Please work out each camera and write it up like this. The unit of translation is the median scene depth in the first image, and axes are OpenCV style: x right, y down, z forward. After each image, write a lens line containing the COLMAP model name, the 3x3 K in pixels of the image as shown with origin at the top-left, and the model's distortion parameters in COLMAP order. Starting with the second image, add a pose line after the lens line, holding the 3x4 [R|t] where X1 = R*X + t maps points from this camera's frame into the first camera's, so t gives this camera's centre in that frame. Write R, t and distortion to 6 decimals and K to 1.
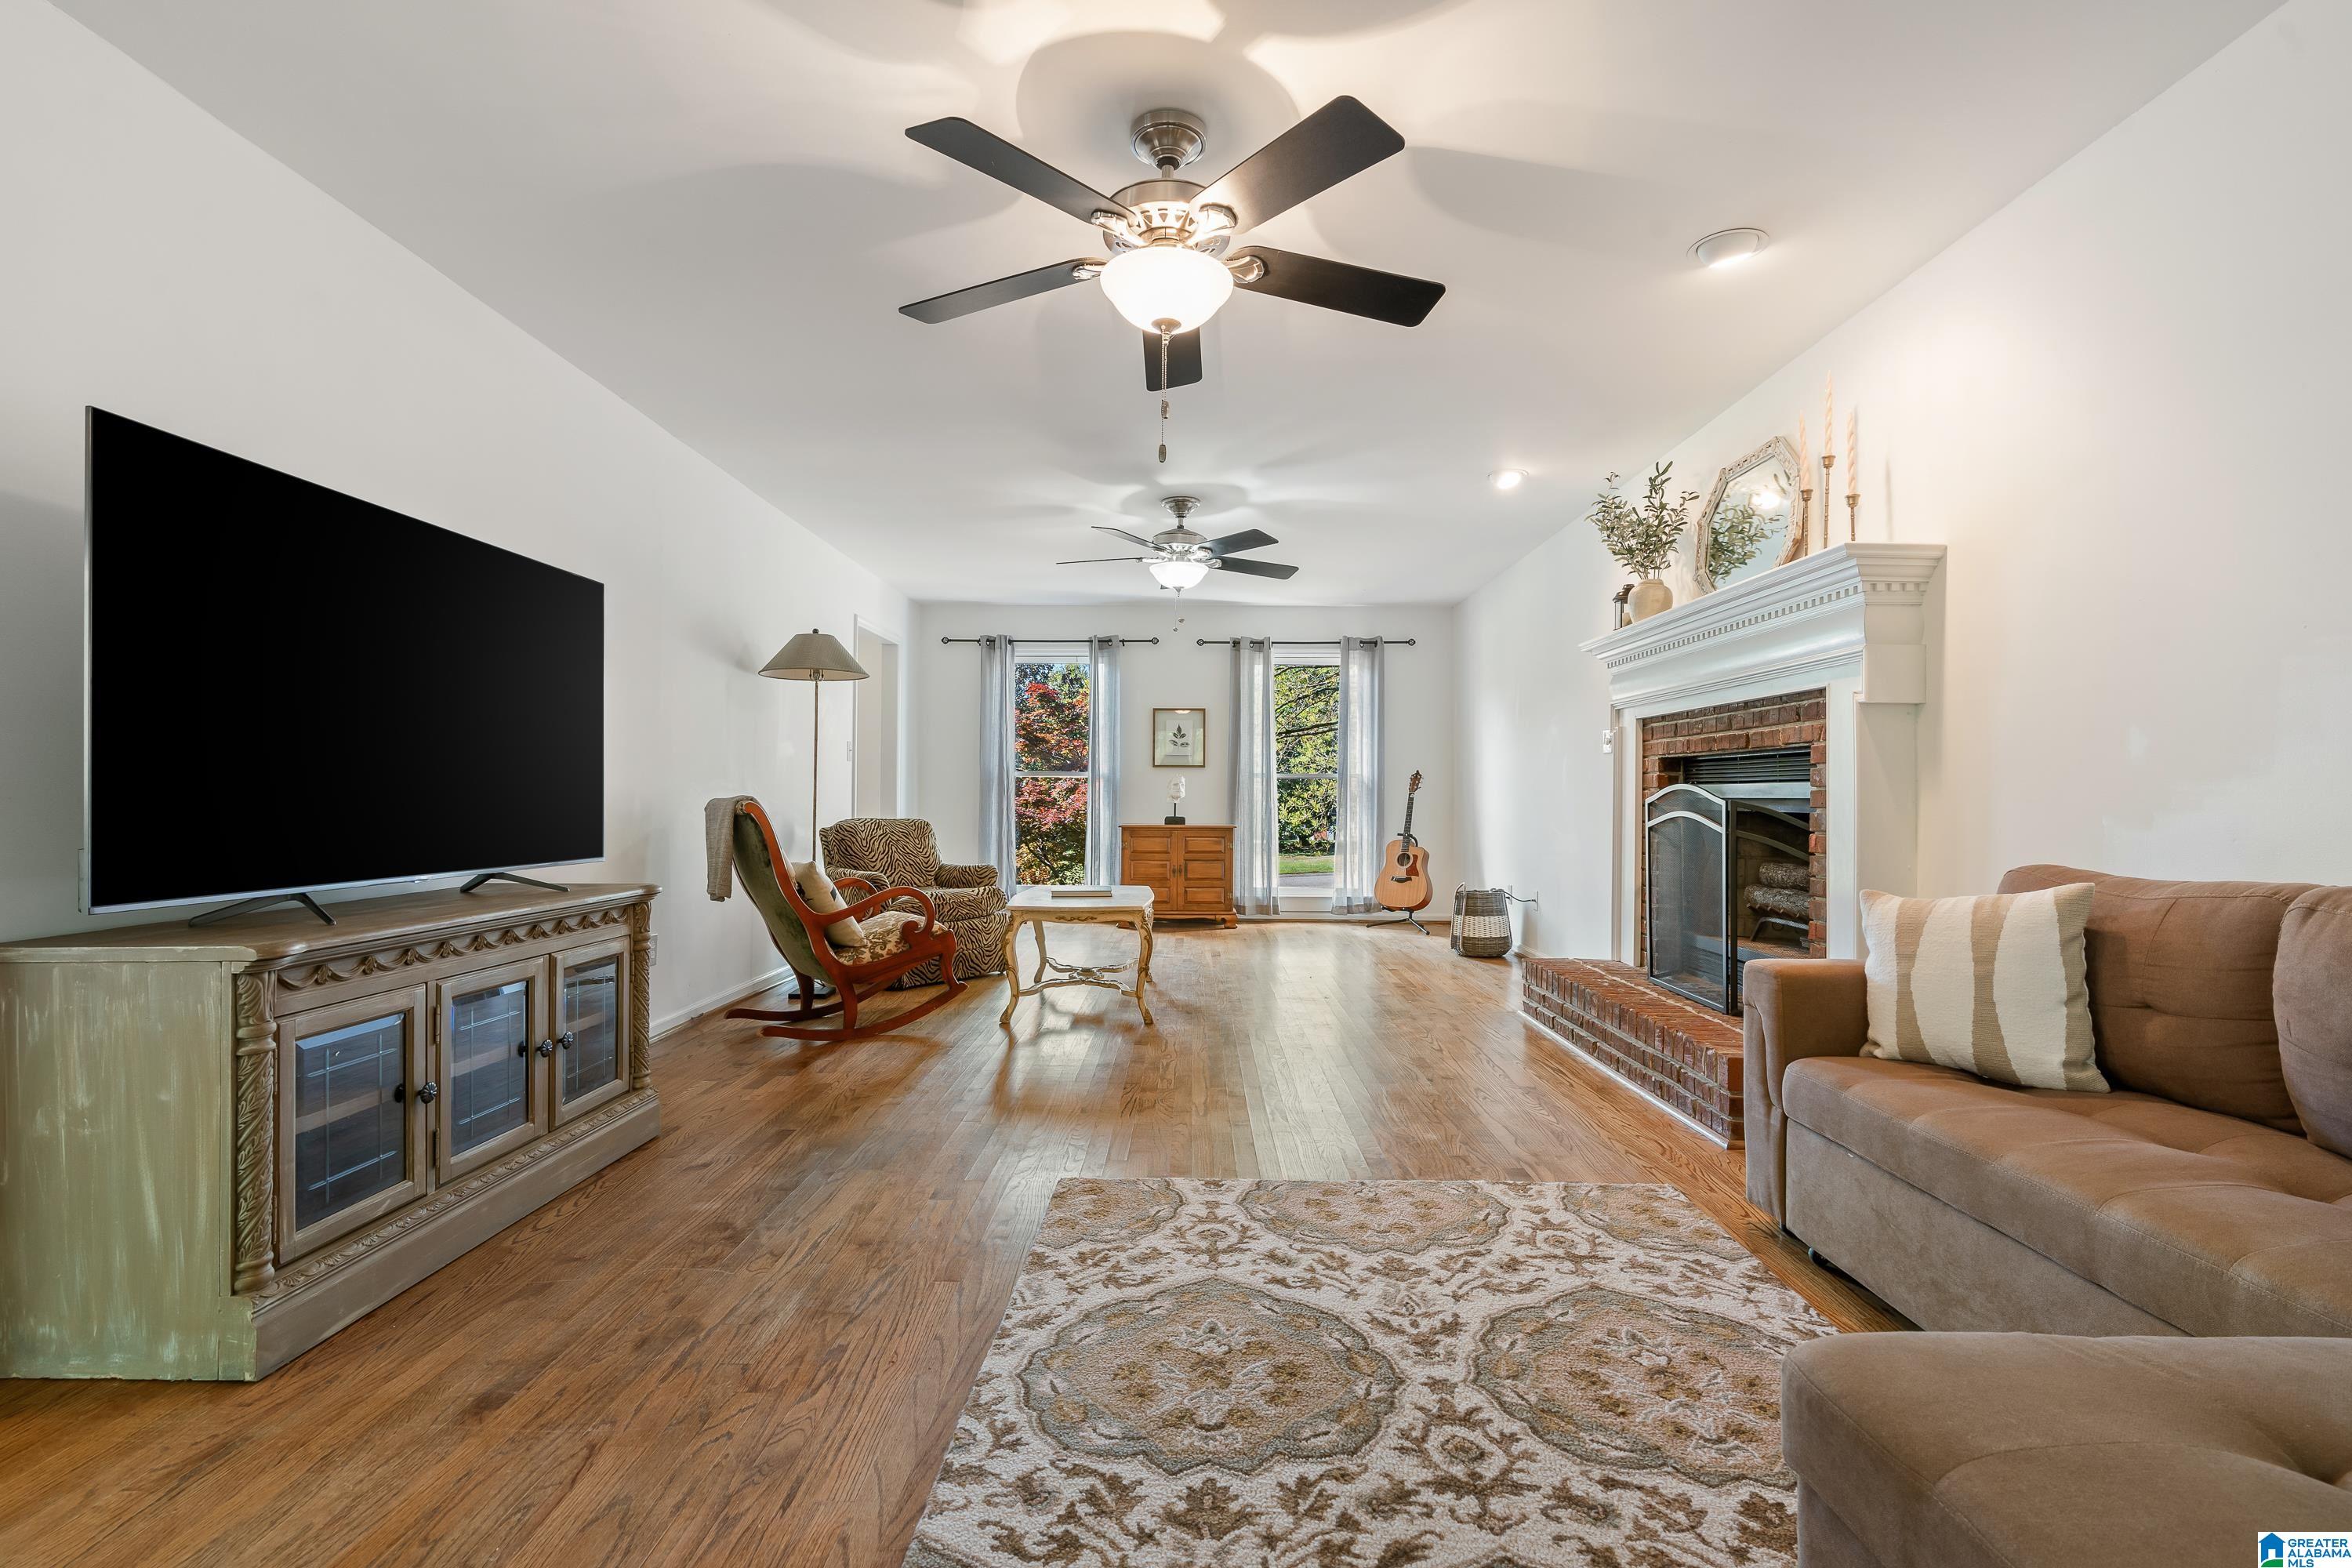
lens RADIAL K [[1076.9, 0, 1165.8], [0, 1076.9, 785.5], [0, 0, 1]] dist [-0.011151, 0.004174]
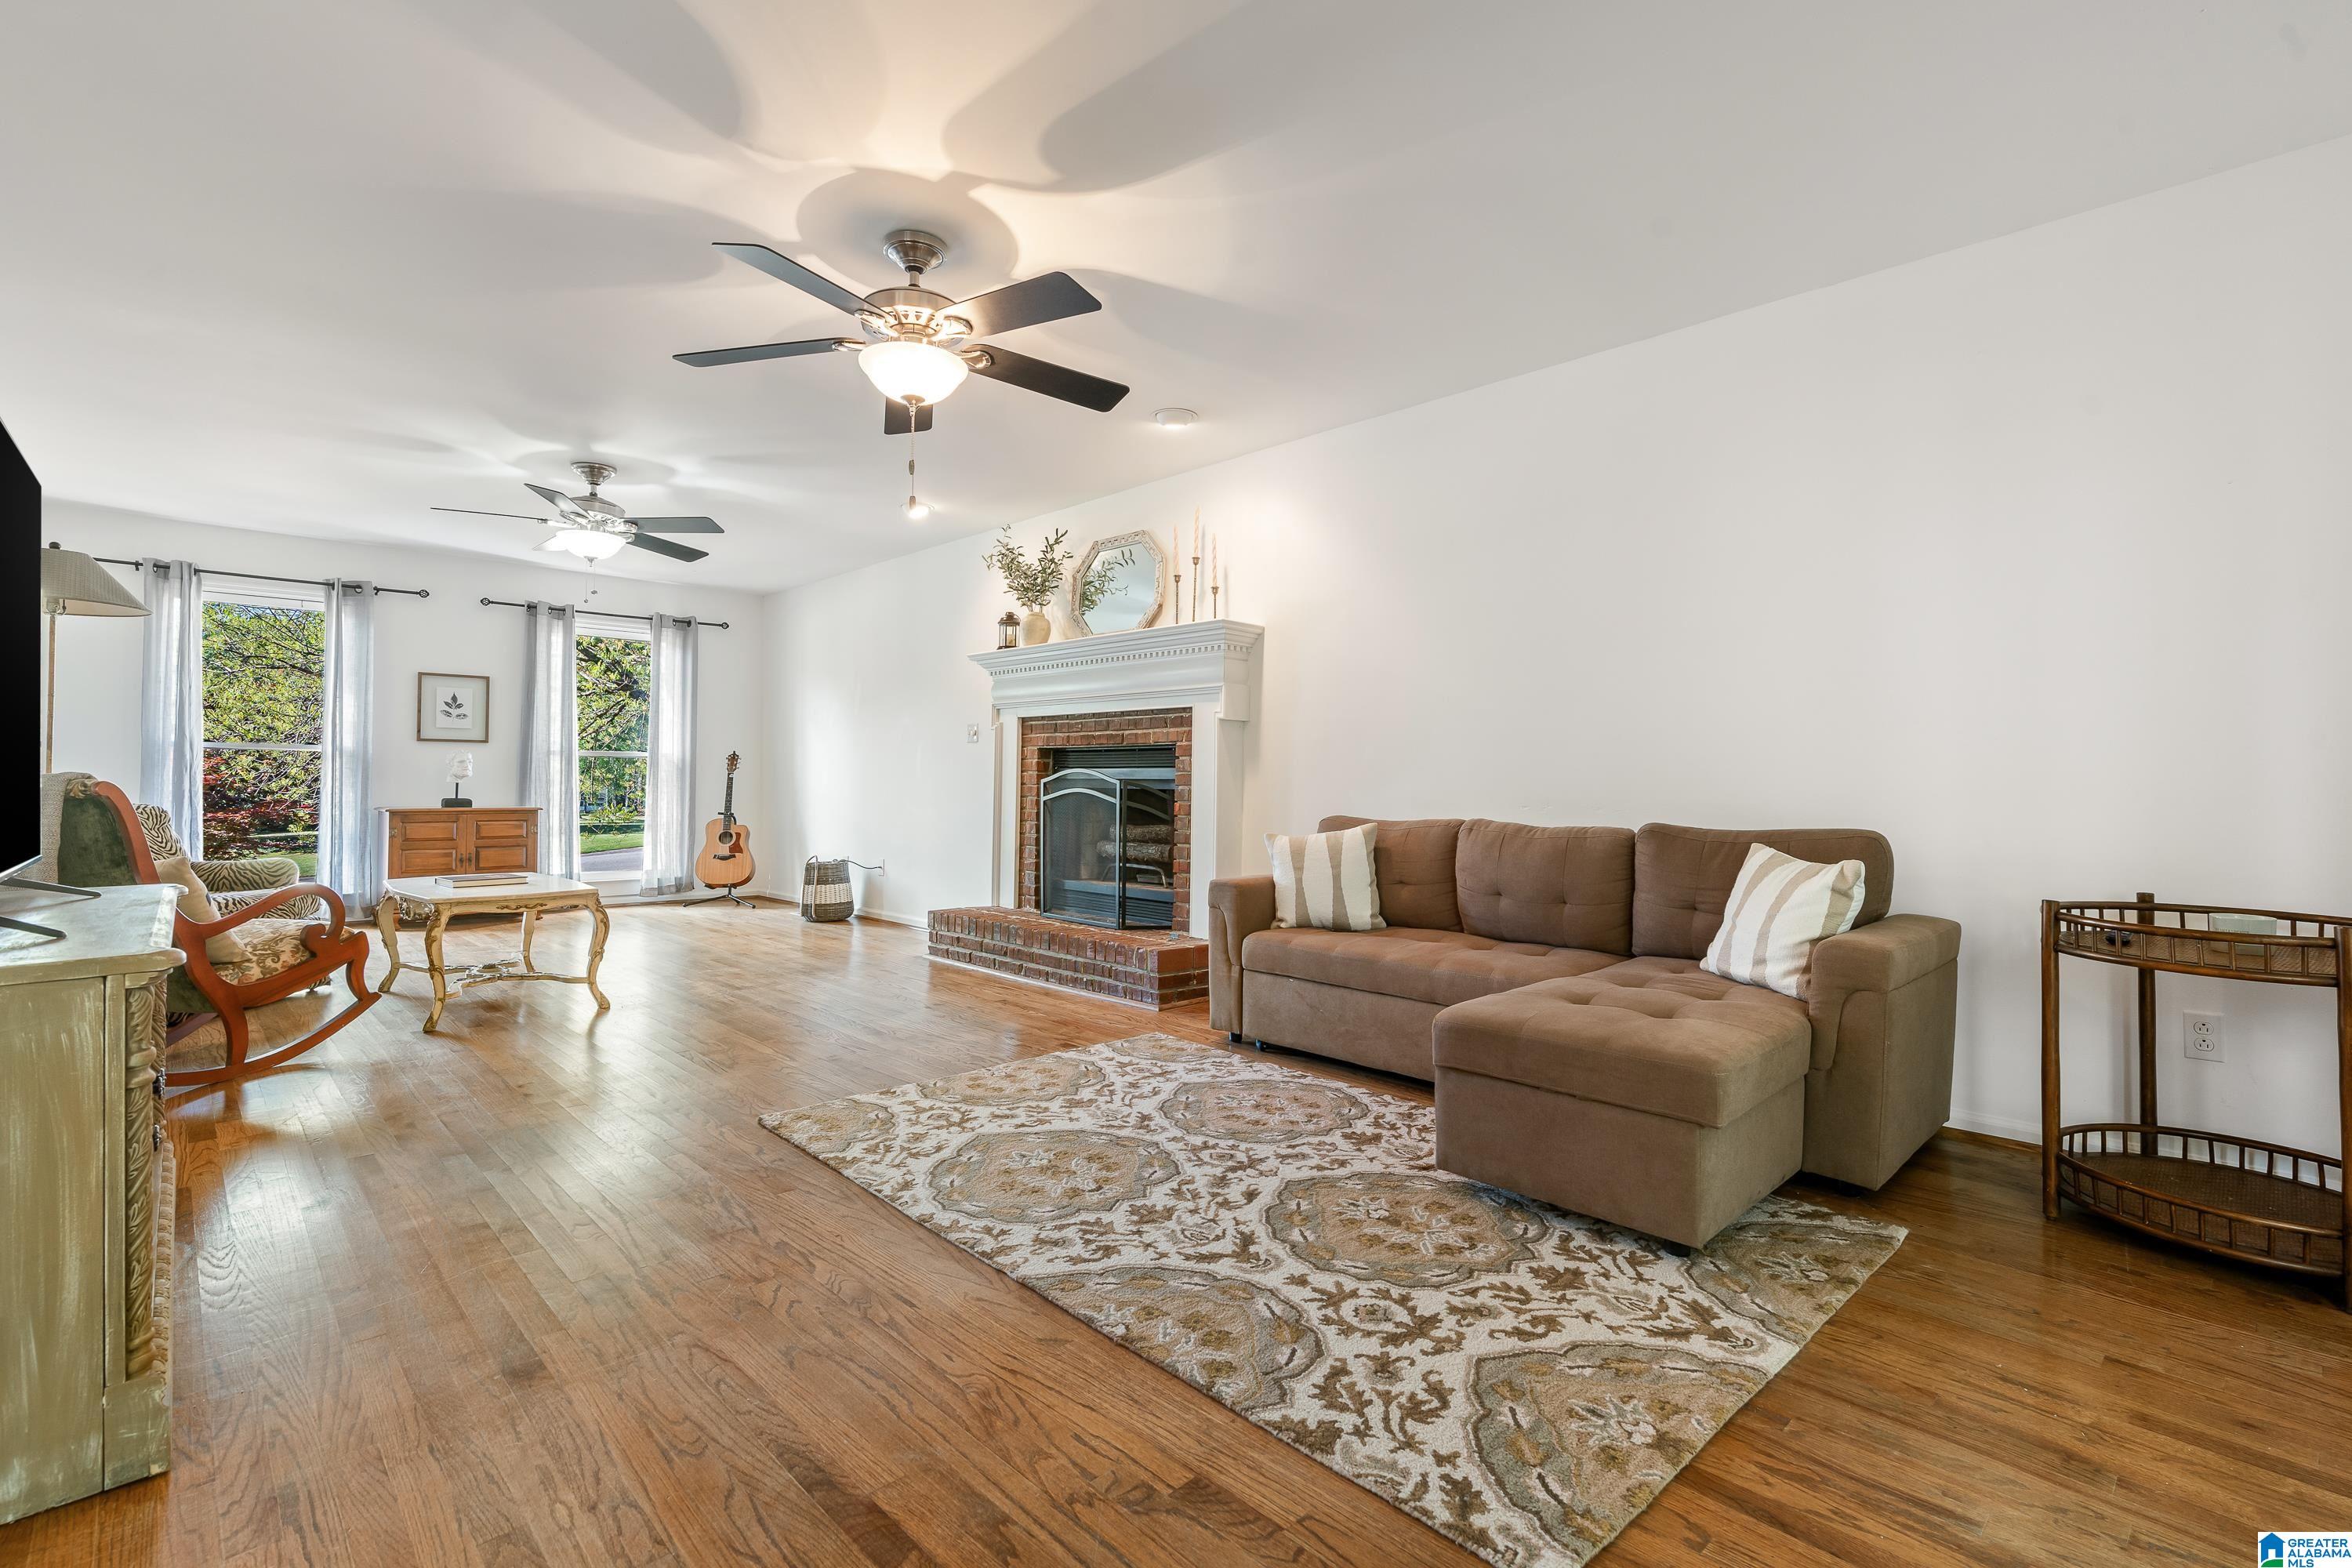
lens RADIAL K [[1076.9, 0, 1185.3], [0, 1076.9, 777.1], [0, 0, 1]] dist [-0.011151, 0.004174]
pose [[0.703758, 0.003390, 0.710431, -0.624988], [-0.010754, 0.999925, 0.005882, 0.000389], [-0.710358, -0.011779, 0.703742, -0.104996]]
